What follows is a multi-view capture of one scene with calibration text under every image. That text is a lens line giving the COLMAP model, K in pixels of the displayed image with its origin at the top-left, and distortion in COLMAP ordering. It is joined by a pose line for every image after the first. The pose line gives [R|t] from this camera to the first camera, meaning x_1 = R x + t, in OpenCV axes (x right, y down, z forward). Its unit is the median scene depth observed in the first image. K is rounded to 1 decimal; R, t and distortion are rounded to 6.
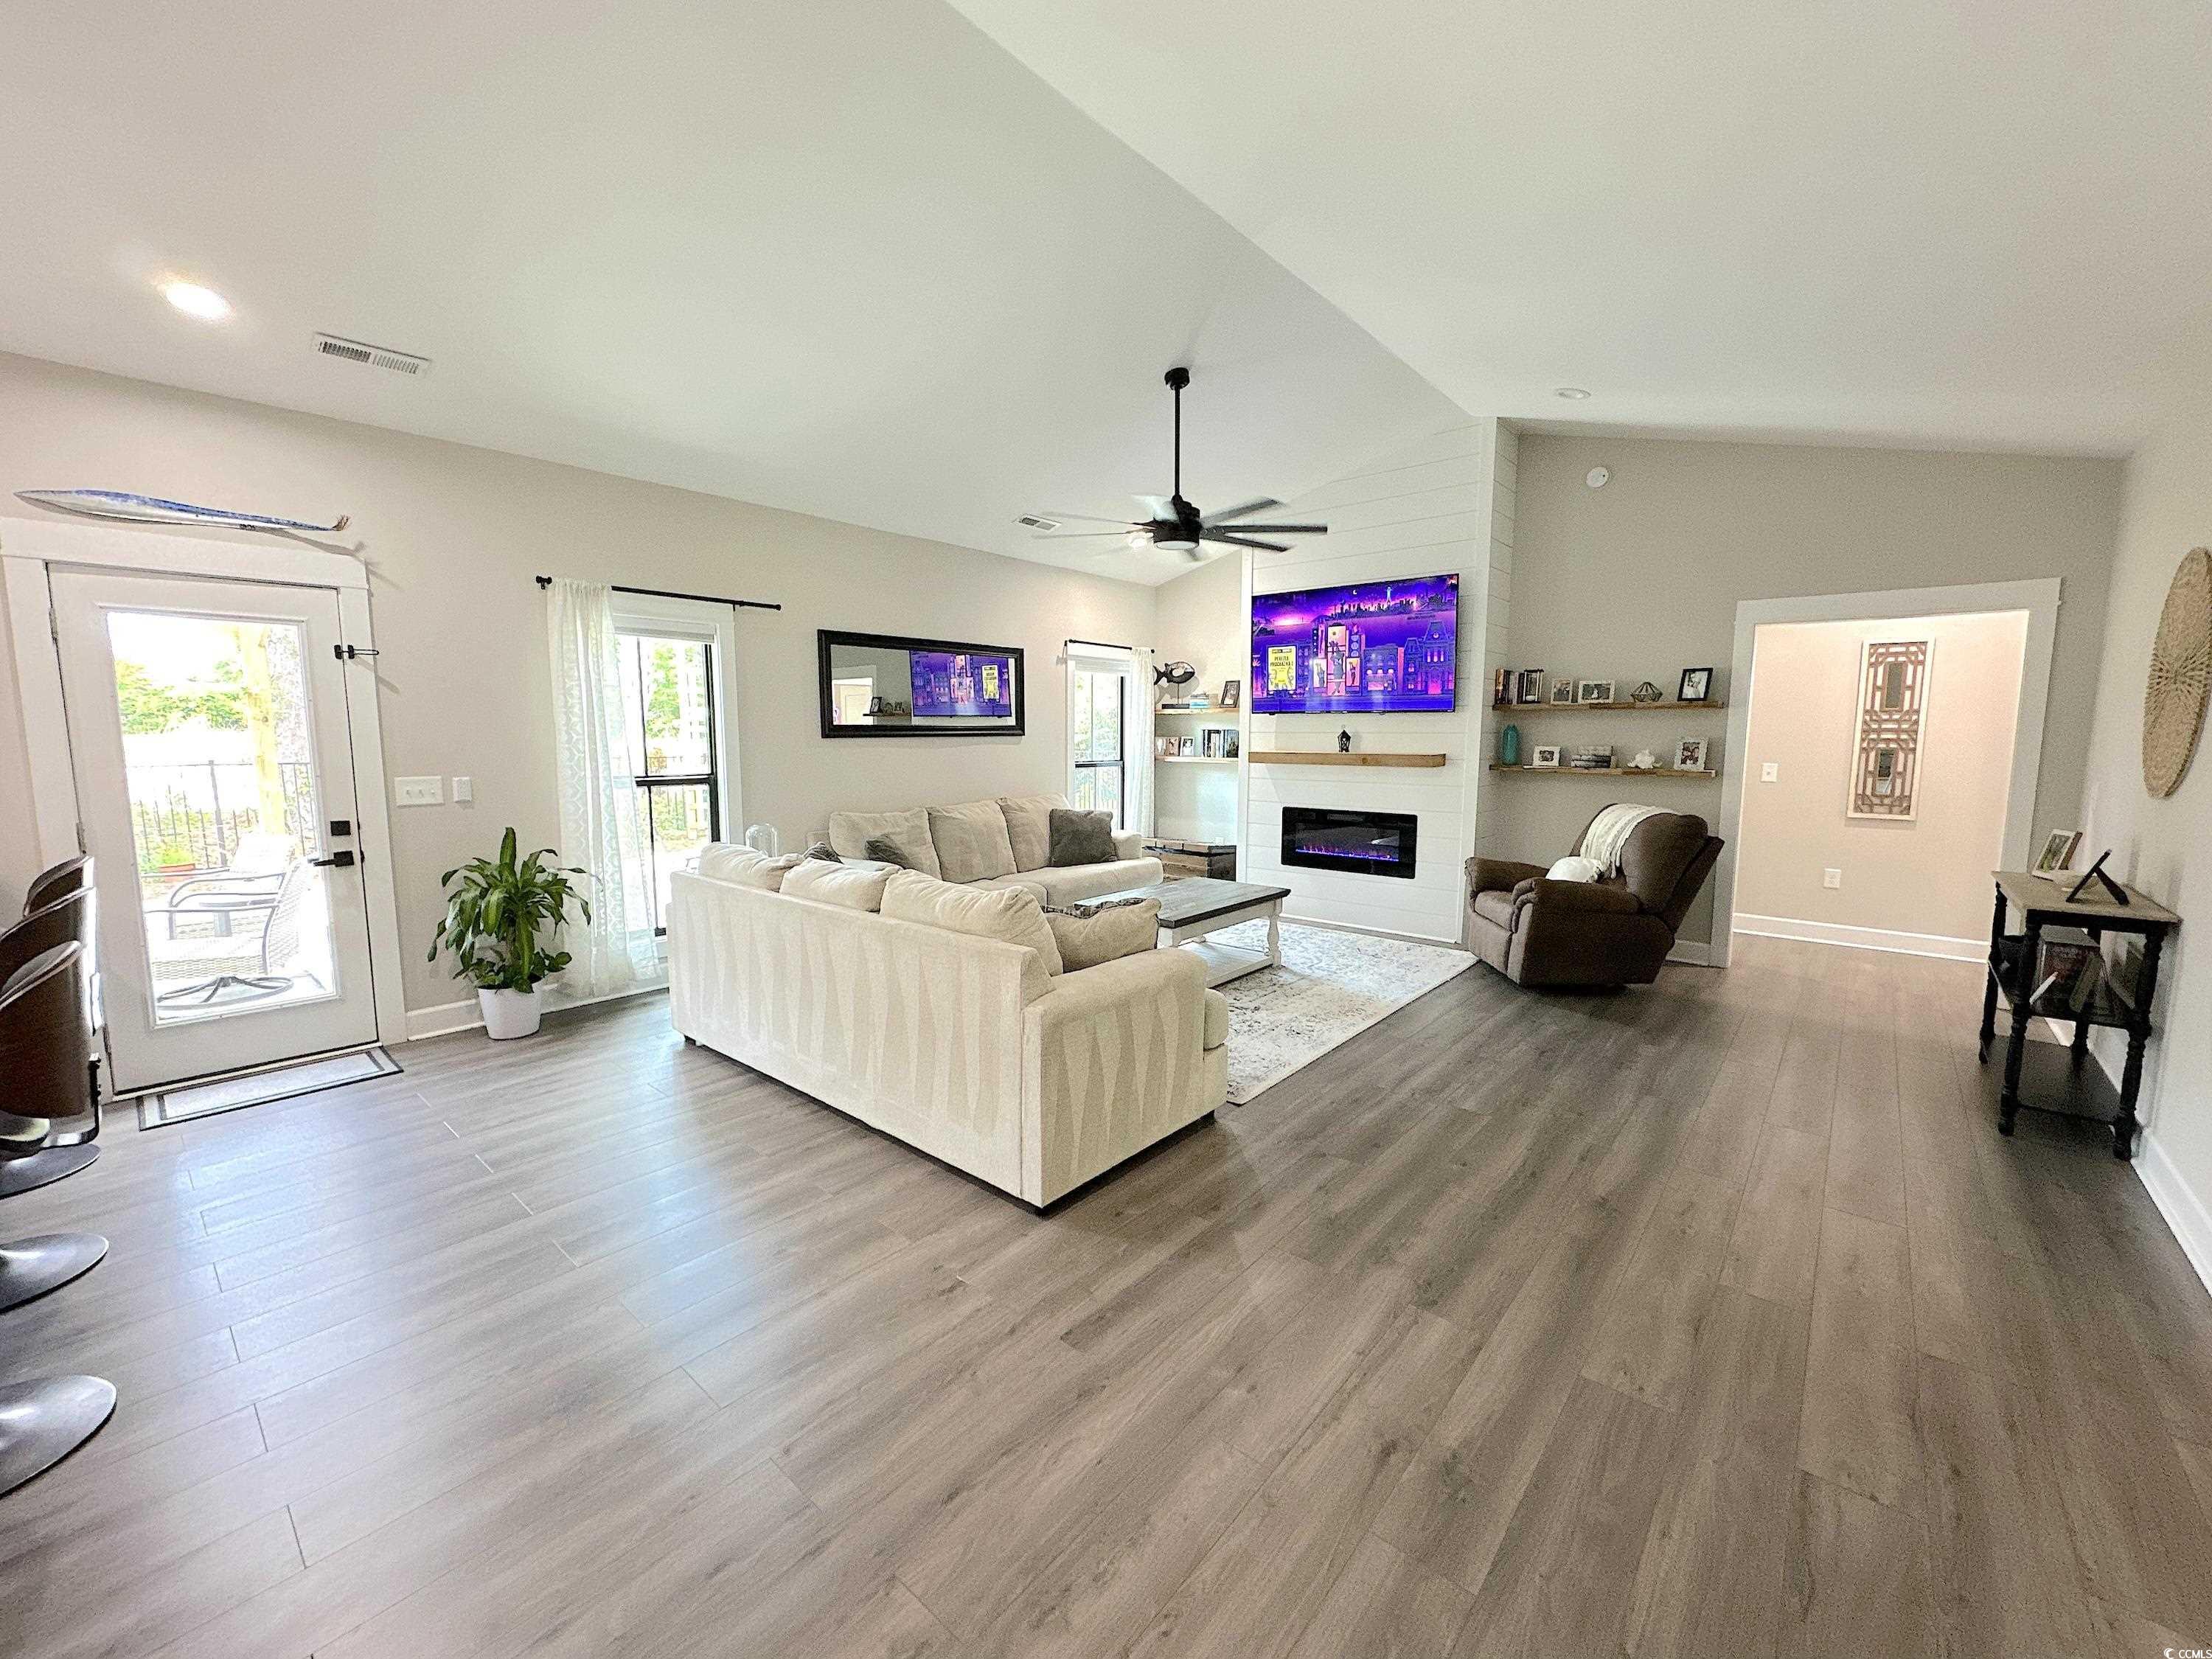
lens RADIAL K [[882.1, 0, 1104.2], [0, 882.1, 834.1], [0, 0, 1]] dist [-0.000649, -0.000101]
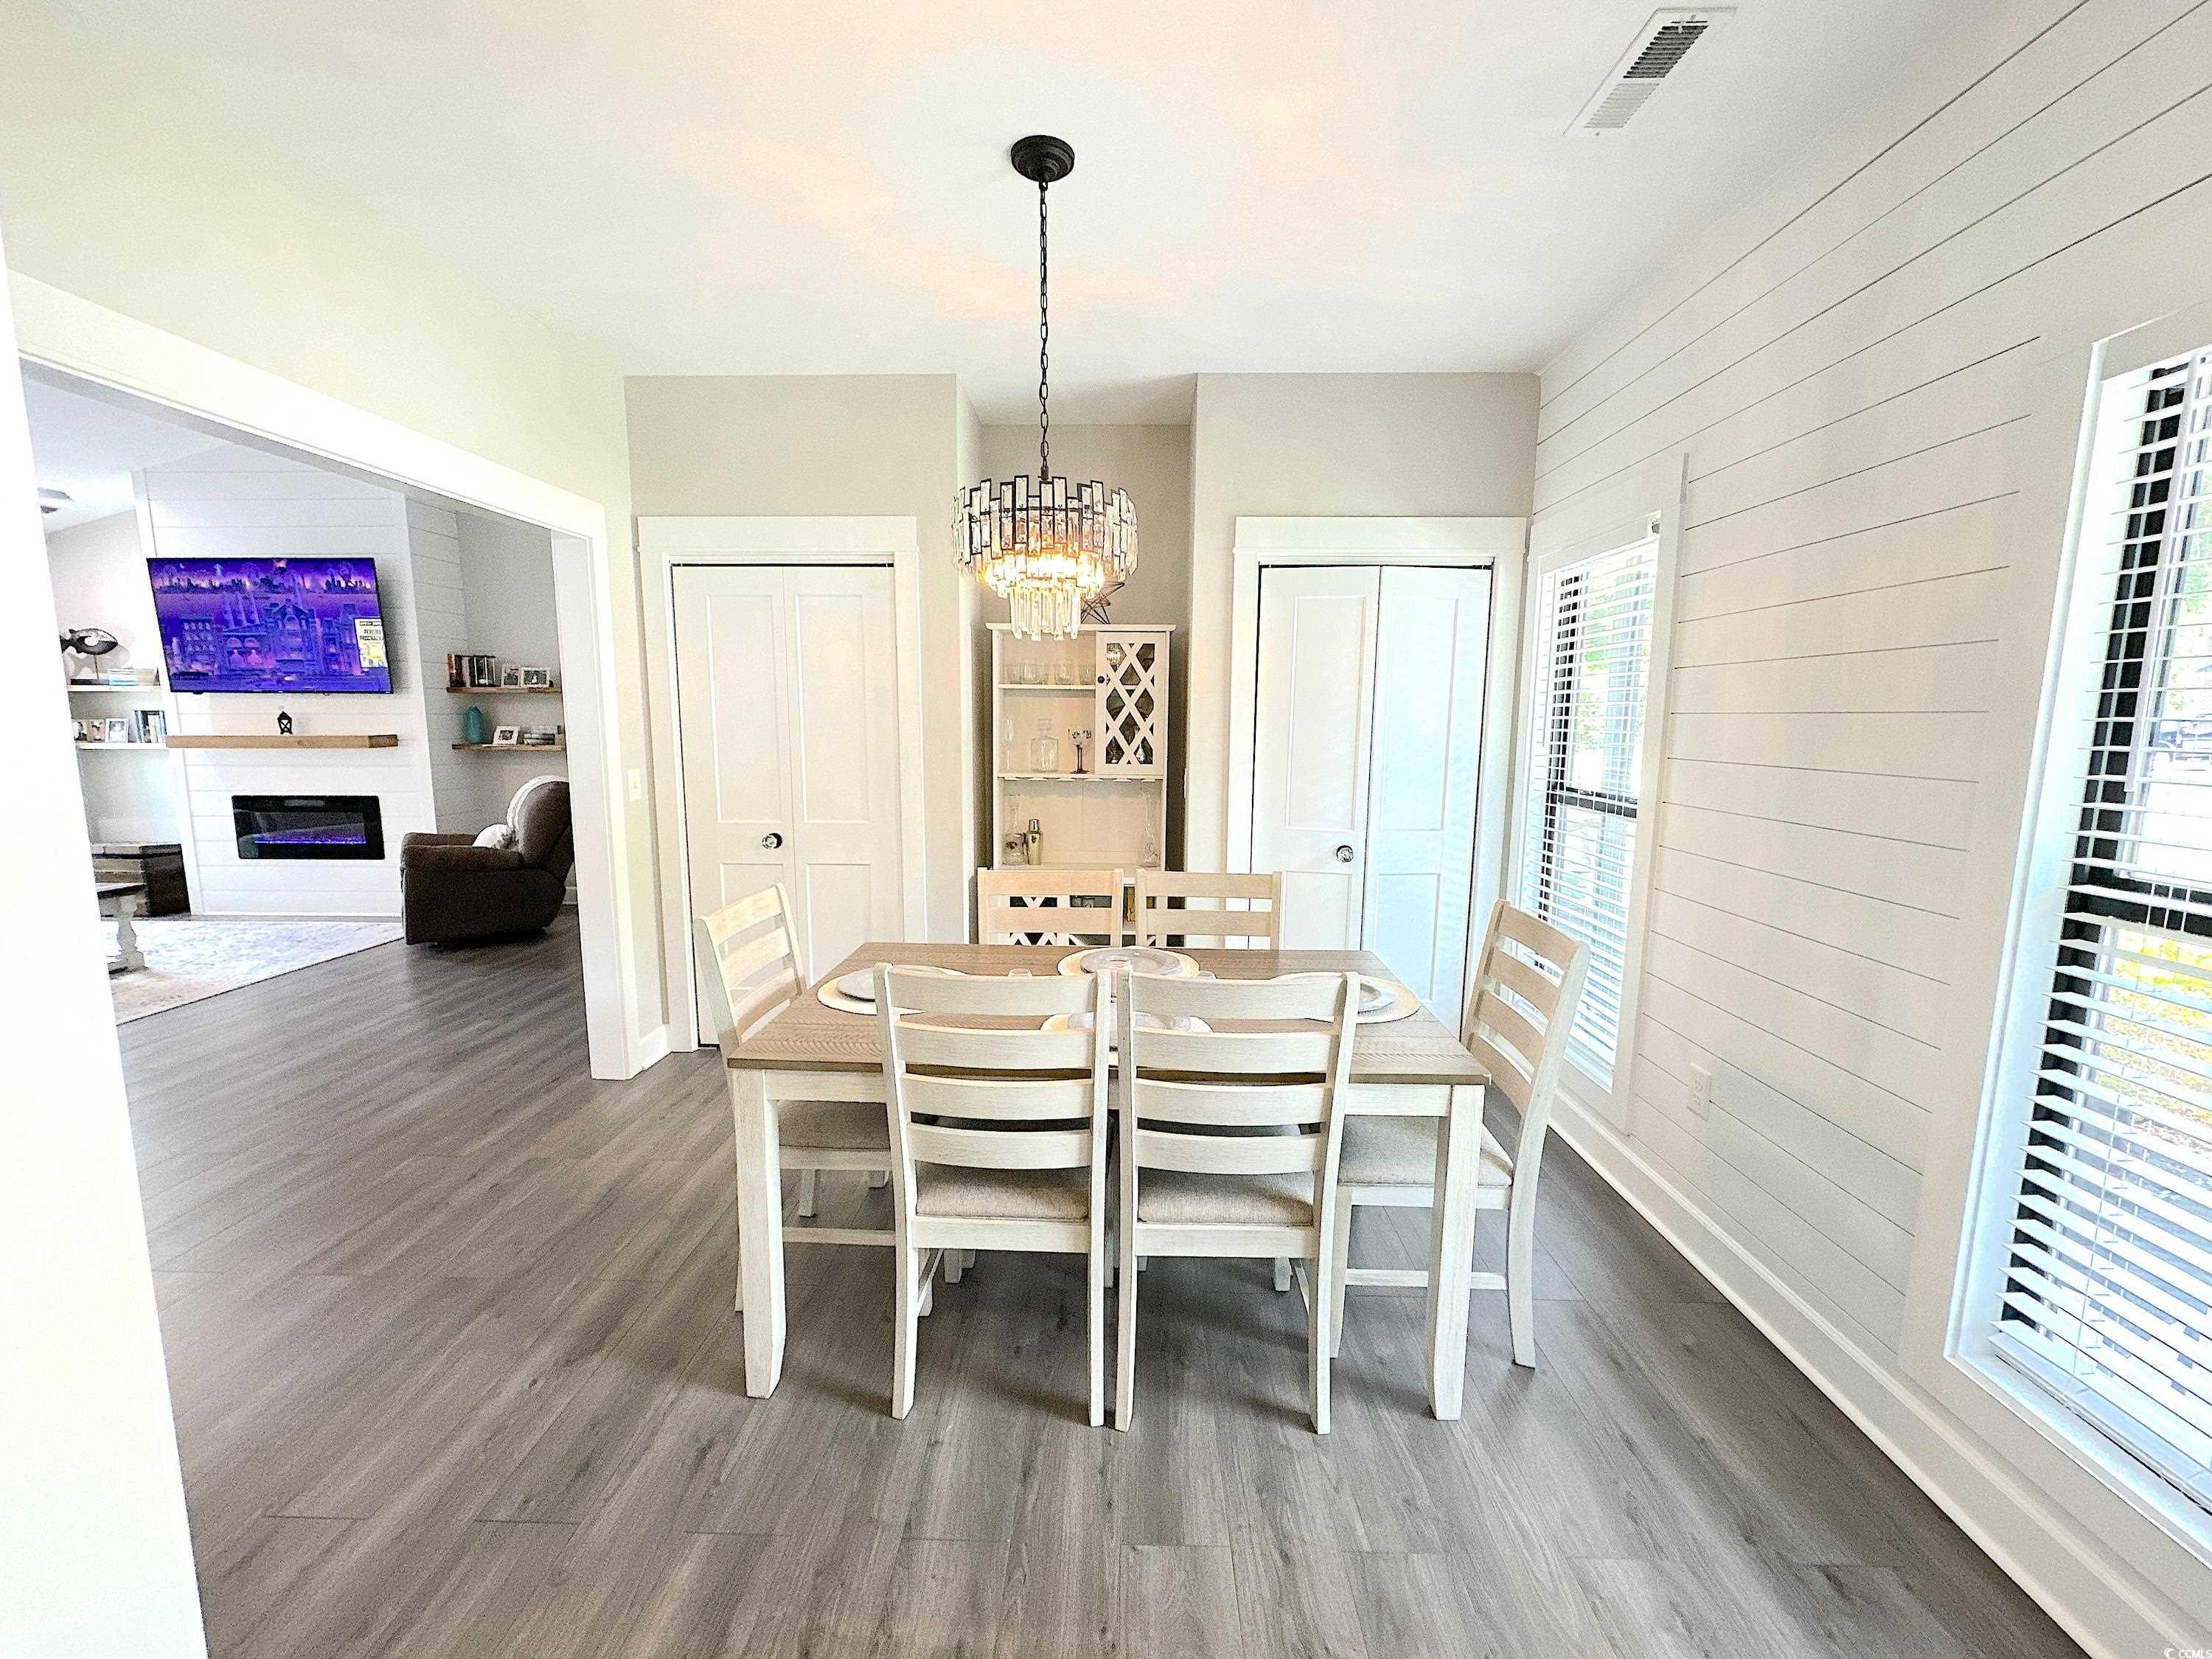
lens RADIAL K [[882.1, 0, 1110.0], [0, 882.1, 830.5], [0, 0, 1]] dist [-0.000649, -0.000101]
pose [[0.777479, -0.080951, 0.623677, 0.384624], [0.072253, 0.996612, 0.039285, 0.039389], [-0.624745, 0.014519, 0.780694, -0.309941]]
